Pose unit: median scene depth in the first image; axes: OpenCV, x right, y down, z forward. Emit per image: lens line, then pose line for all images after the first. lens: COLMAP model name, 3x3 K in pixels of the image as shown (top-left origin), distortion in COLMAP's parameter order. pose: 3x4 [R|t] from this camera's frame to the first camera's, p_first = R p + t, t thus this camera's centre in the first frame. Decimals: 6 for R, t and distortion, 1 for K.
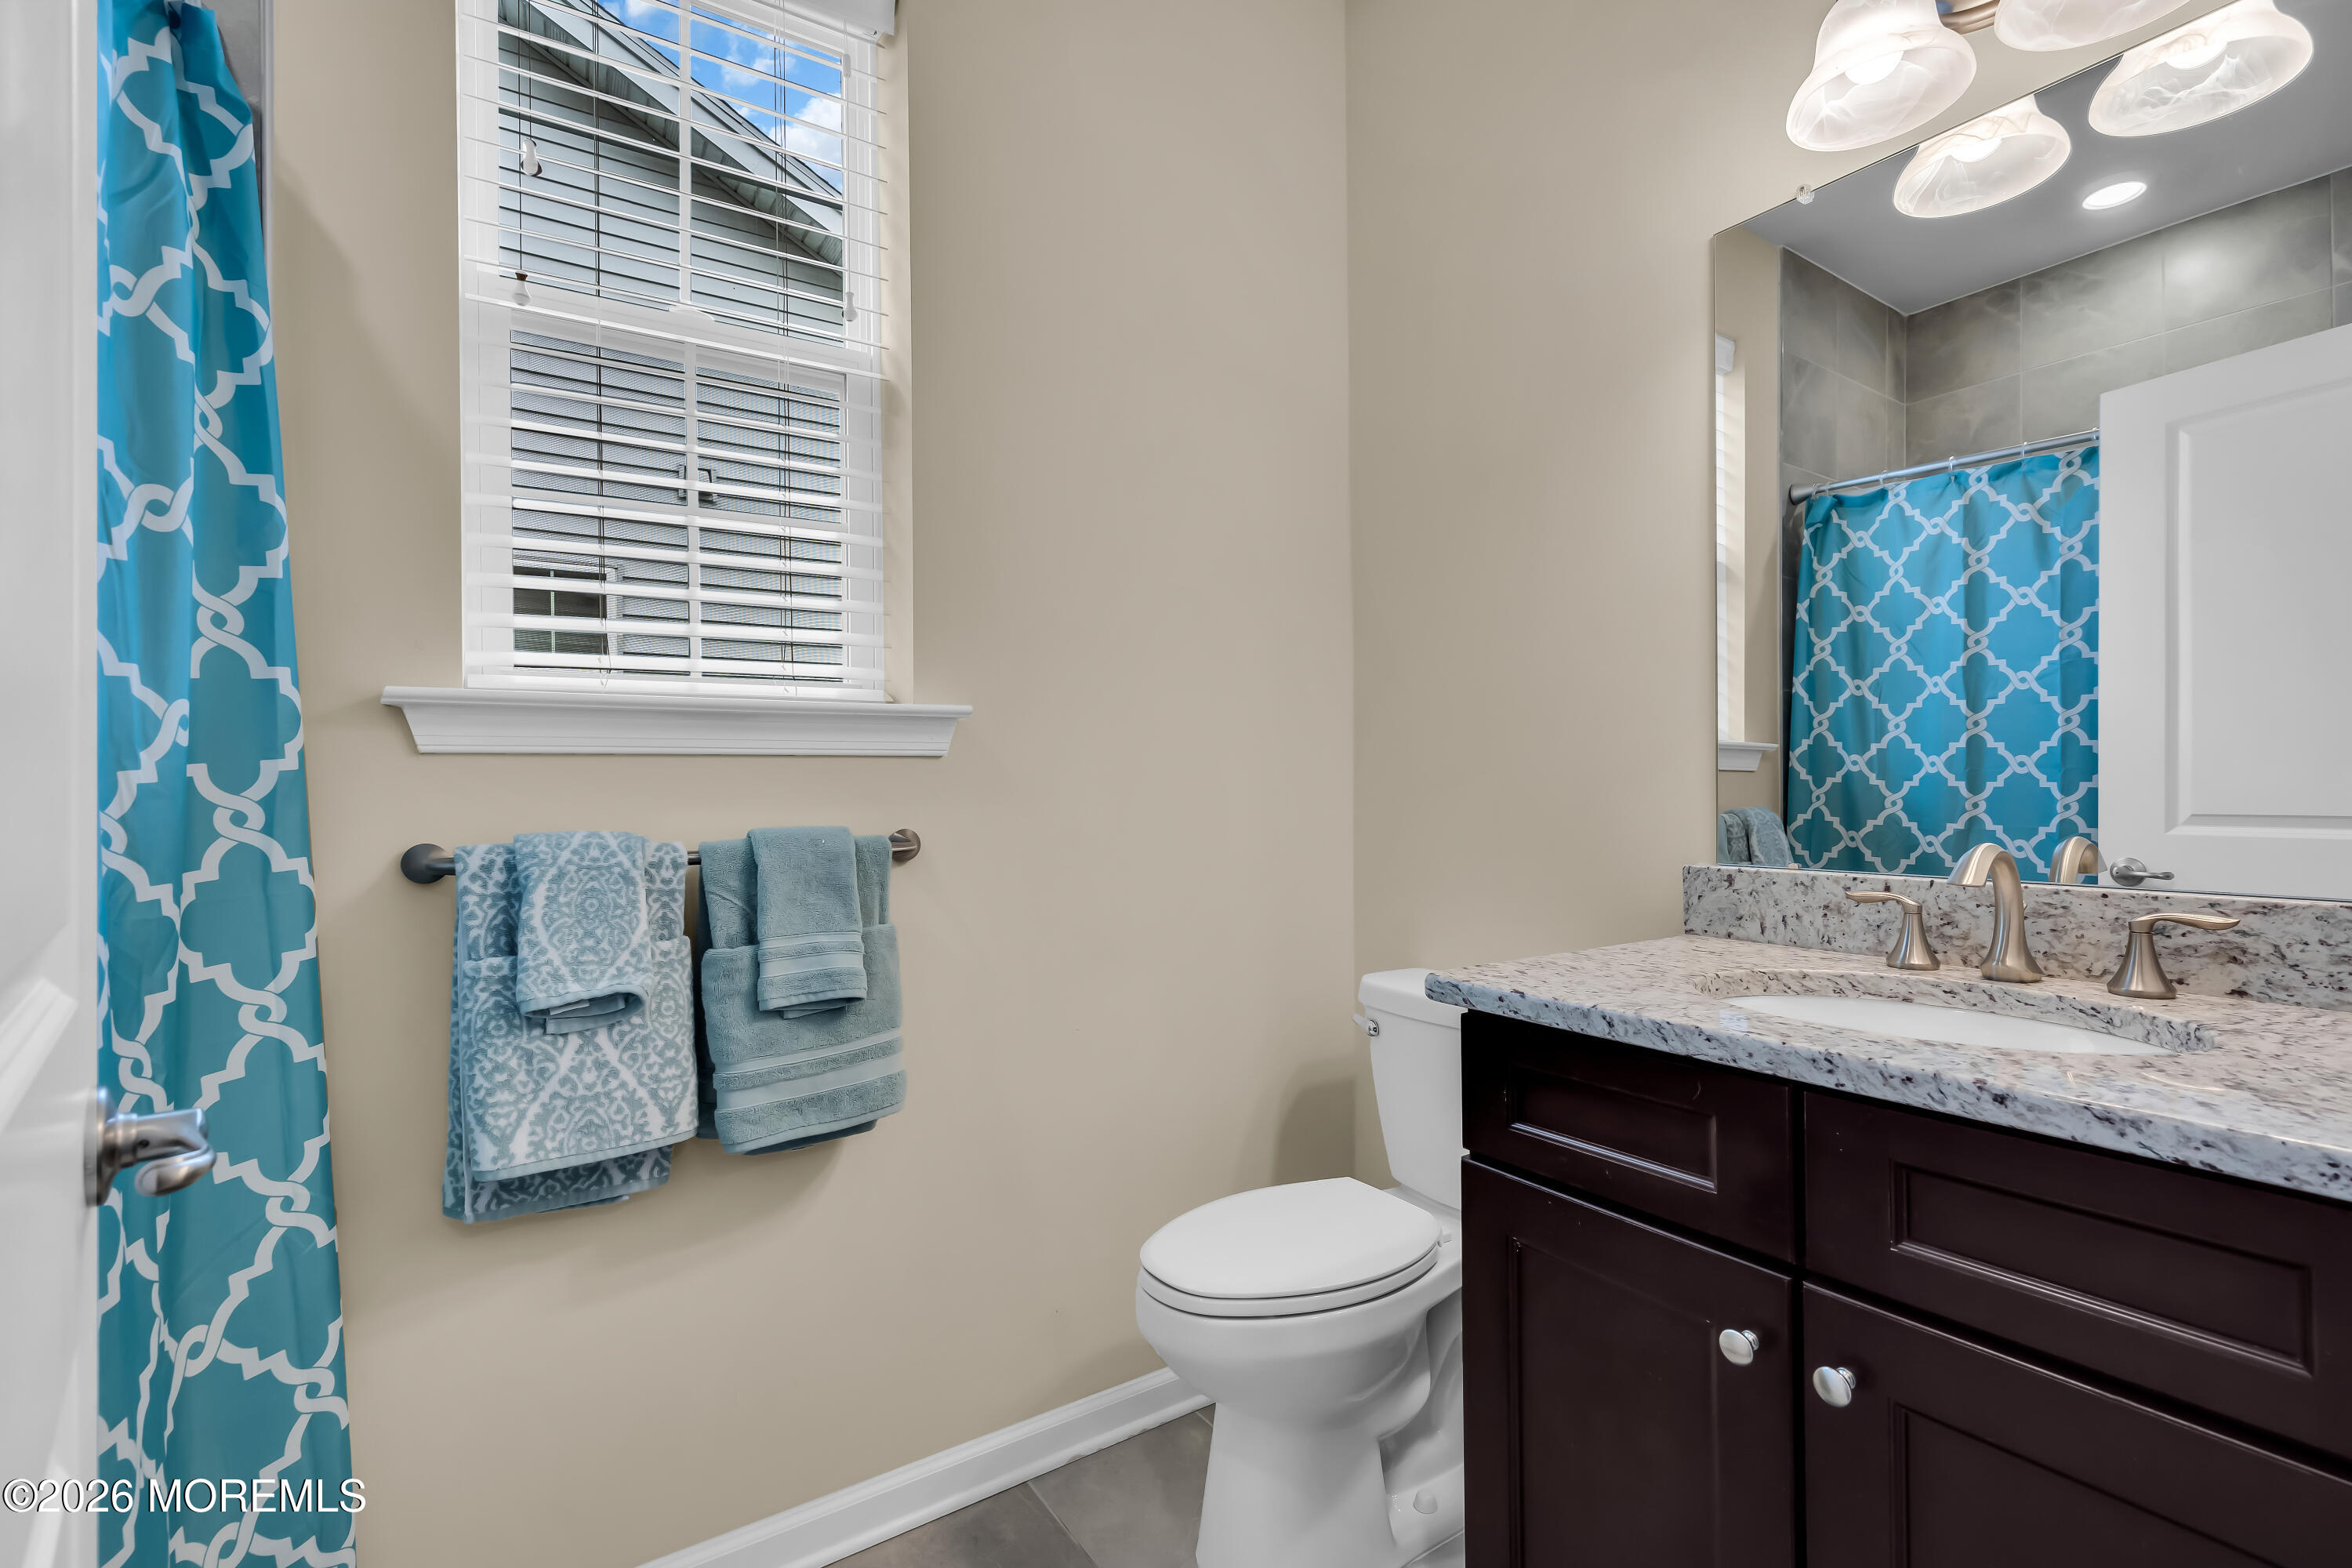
lens RADIAL K [[1058.3, 0, 1179.8], [0, 1058.3, 782.8], [0, 0, 1]] dist [-0.000859, 0.000402]
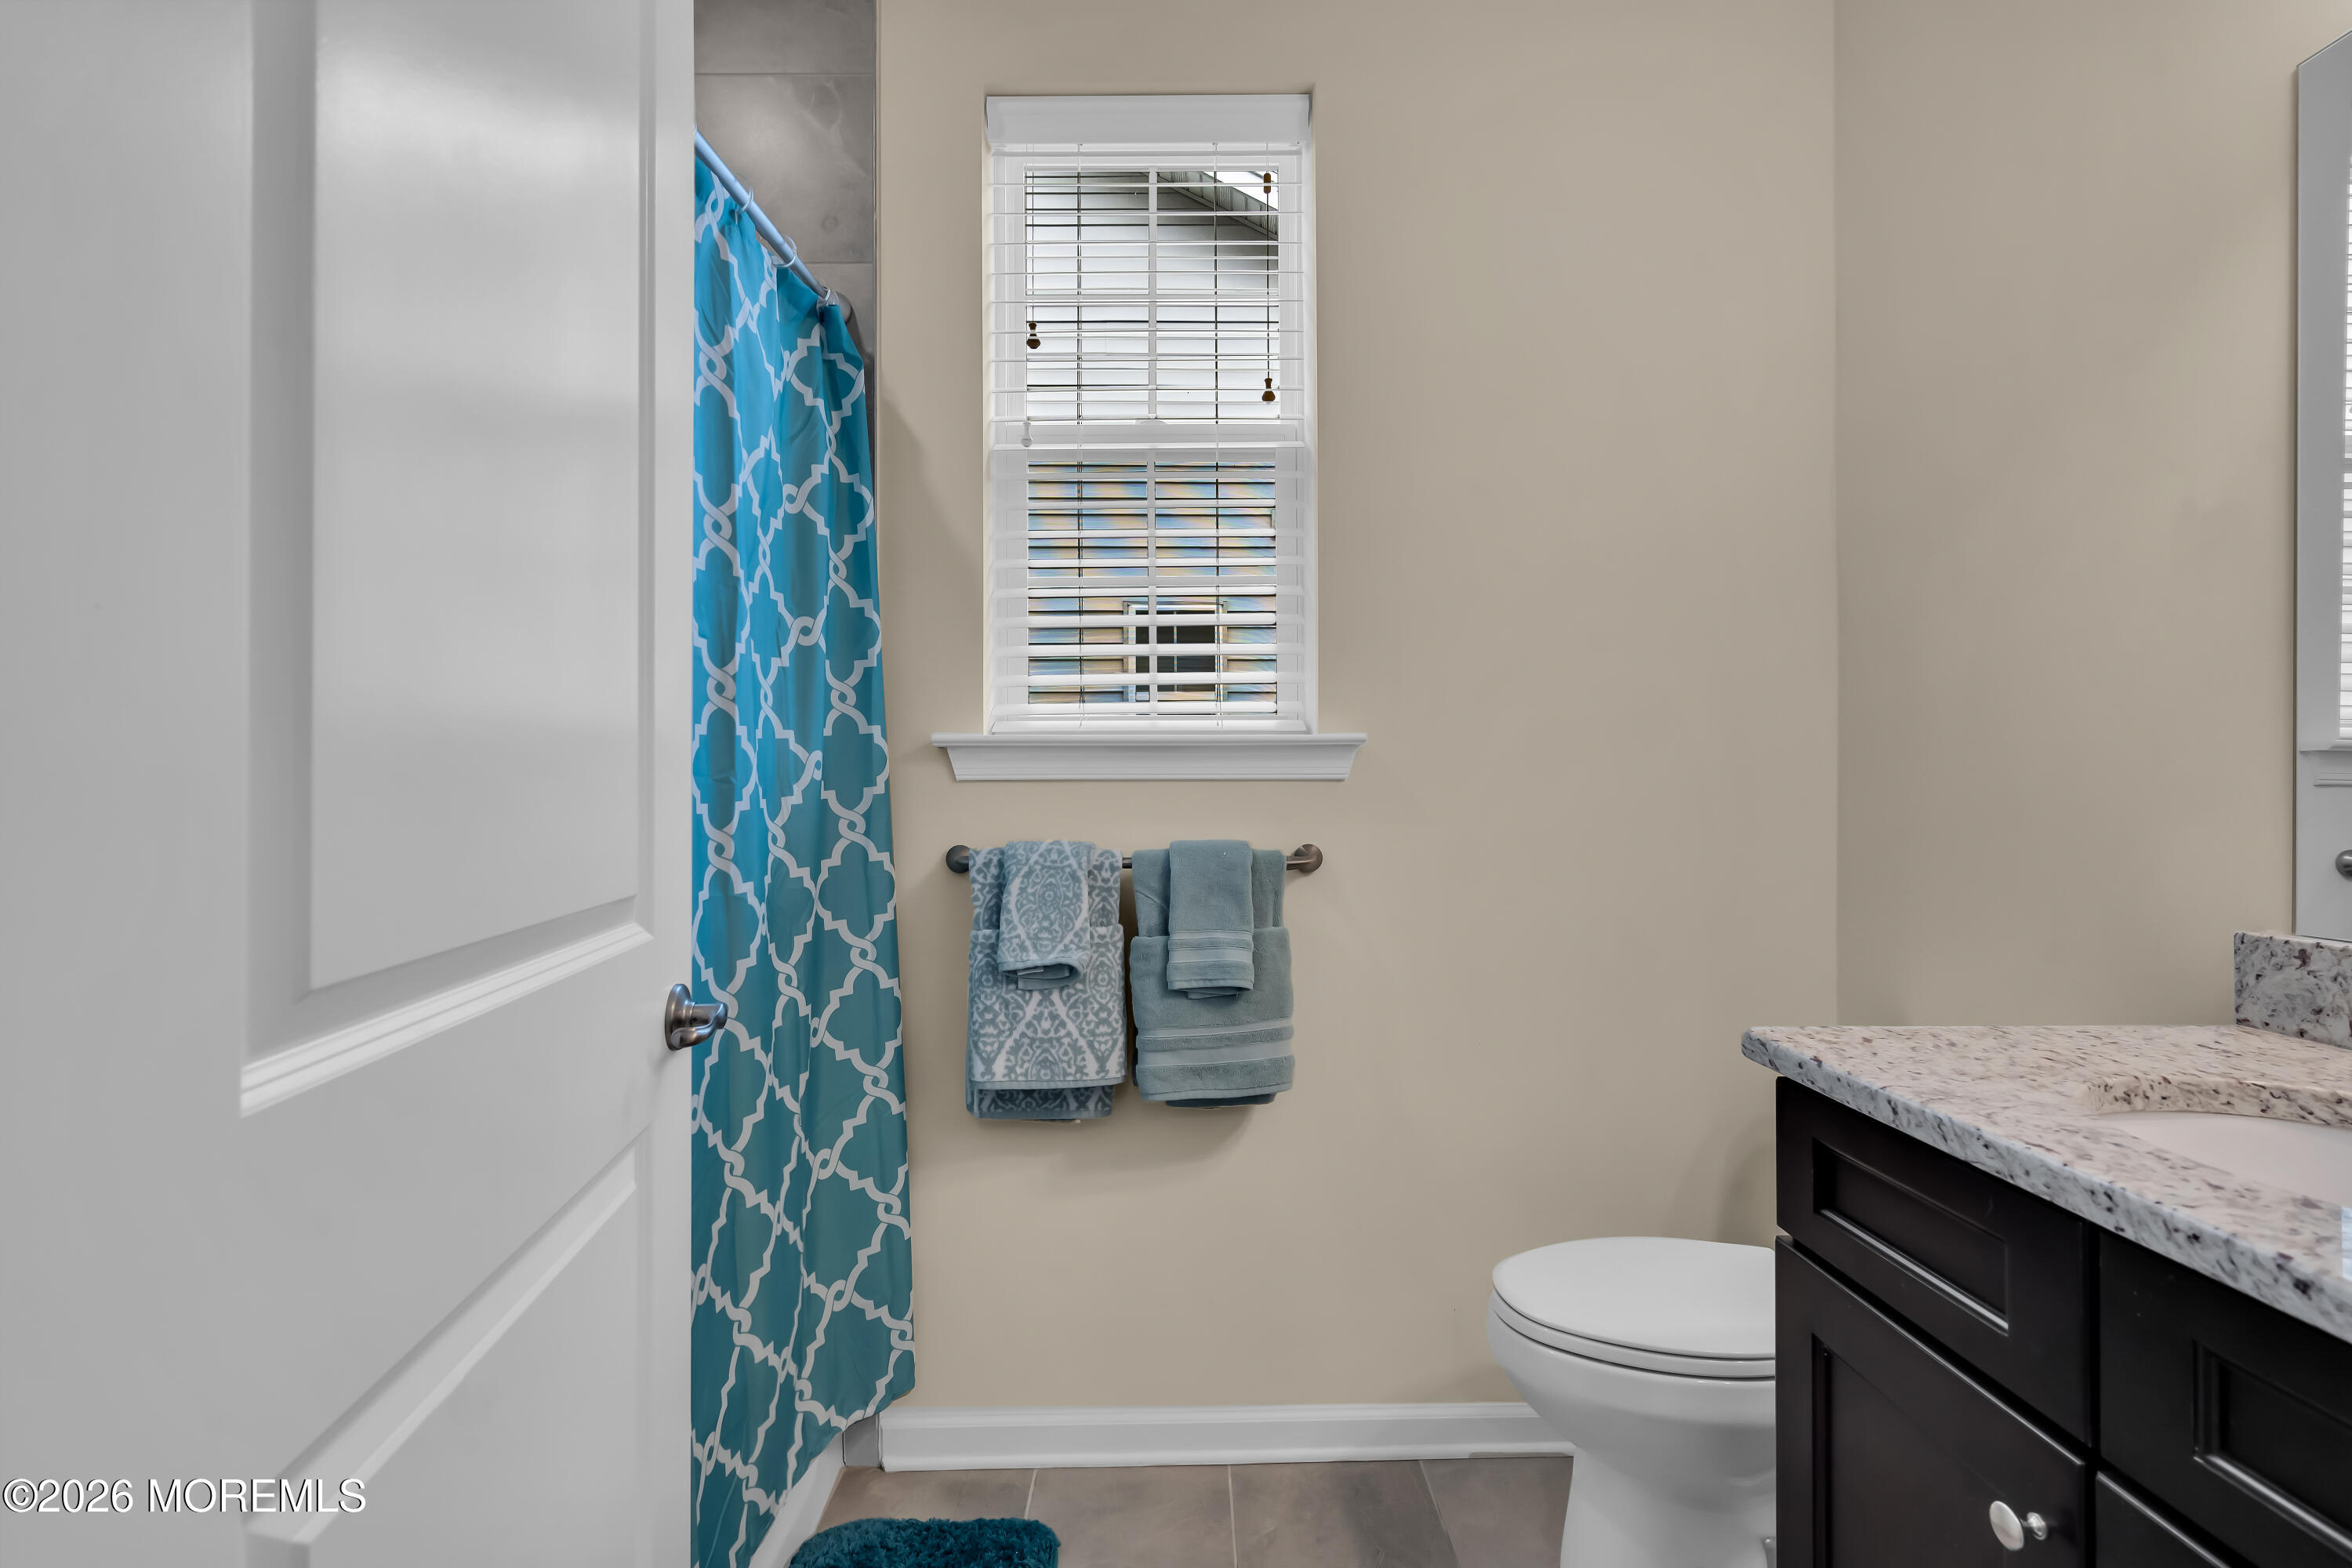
lens RADIAL K [[1055.2, 0, 1186.3], [0, 1055.2, 787.7], [0, 0, 1]] dist [-0.006383, 0.000993]
pose [[0.839218, 0.006606, -0.543755, 0.339869], [-0.004068, 0.999974, 0.005870, -0.031517], [0.543780, -0.002714, 0.839224, -0.020009]]
